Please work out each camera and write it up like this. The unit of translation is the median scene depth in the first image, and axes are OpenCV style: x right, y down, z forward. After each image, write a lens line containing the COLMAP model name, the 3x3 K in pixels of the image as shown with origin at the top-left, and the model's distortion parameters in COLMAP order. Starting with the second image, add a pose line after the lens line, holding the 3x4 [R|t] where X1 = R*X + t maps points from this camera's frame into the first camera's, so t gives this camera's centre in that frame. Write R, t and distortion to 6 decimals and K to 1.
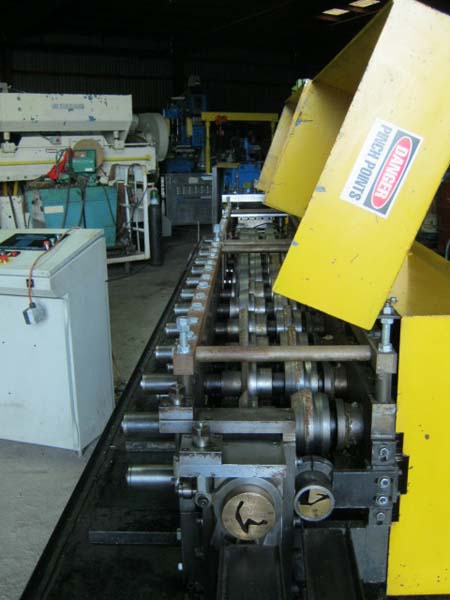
lens RADIAL K [[667.7, 0, 225.0], [0, 667.7, 300.0], [0, 0, 1]] dist [-0.096032, 0.051727]
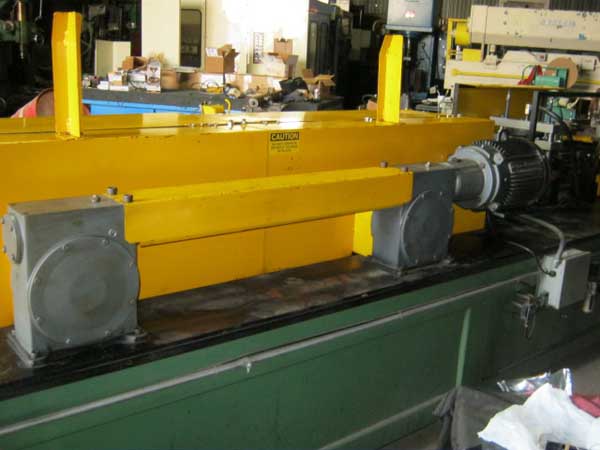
lens RADIAL K [[667.7, 0, 299.5], [0, 667.7, 211.0], [0, 0, 1]] dist [-0.096032, 0.051727]
pose [[0.645619, 0.229193, -0.728455, 0.282381], [-0.234147, 0.967366, 0.096840, -0.031785], [0.726877, 0.108044, 0.678215, 0.105704]]
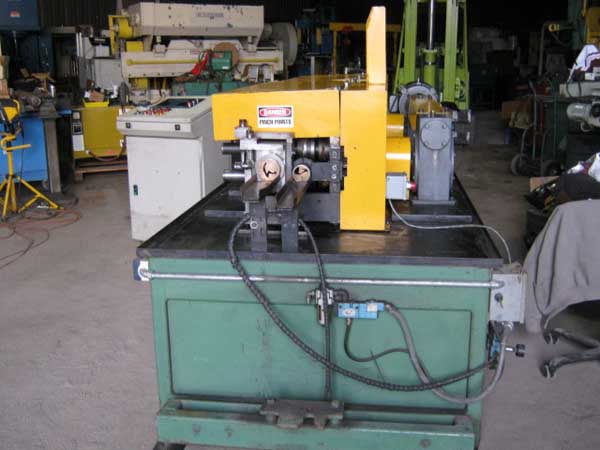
lens RADIAL K [[667.7, 0, 299.5], [0, 667.7, 211.0], [0, 0, 1]] dist [-0.096032, 0.051727]
pose [[0.995050, 0.031301, -0.094322, 0.046690], [-0.031786, 0.999488, -0.003649, 0.059436], [0.094159, 0.006629, 0.995535, -0.171053]]
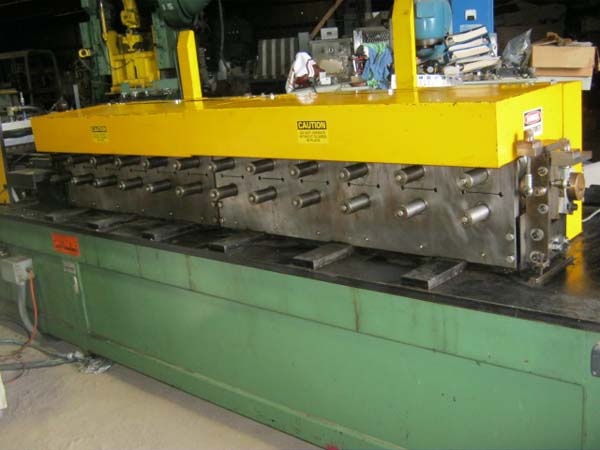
lens RADIAL K [[667.7, 0, 299.5], [0, 667.7, 211.0], [0, 0, 1]] dist [-0.096032, 0.051727]
pose [[0.635088, -0.202070, 0.745541, -0.232181], [0.250204, 0.966955, 0.048946, 0.013146], [-0.730795, 0.155453, 0.664660, 0.043674]]
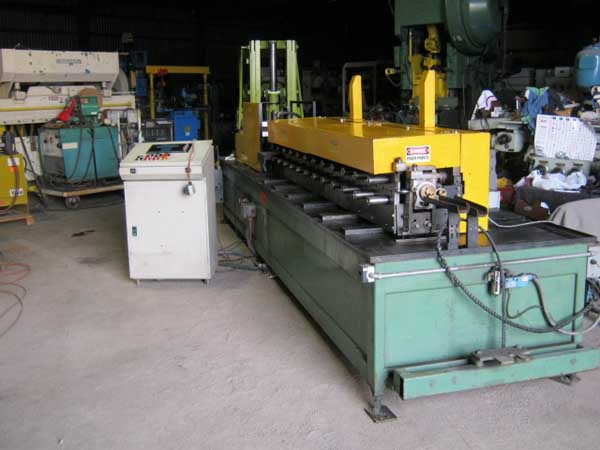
lens RADIAL K [[667.7, 0, 299.5], [0, 667.7, 211.0], [0, 0, 1]] dist [-0.096032, 0.051727]
pose [[0.958812, -0.053740, 0.278911, -0.185778], [0.070215, 0.996307, -0.049412, 0.066232], [-0.275226, 0.066961, 0.959045, -0.244798]]
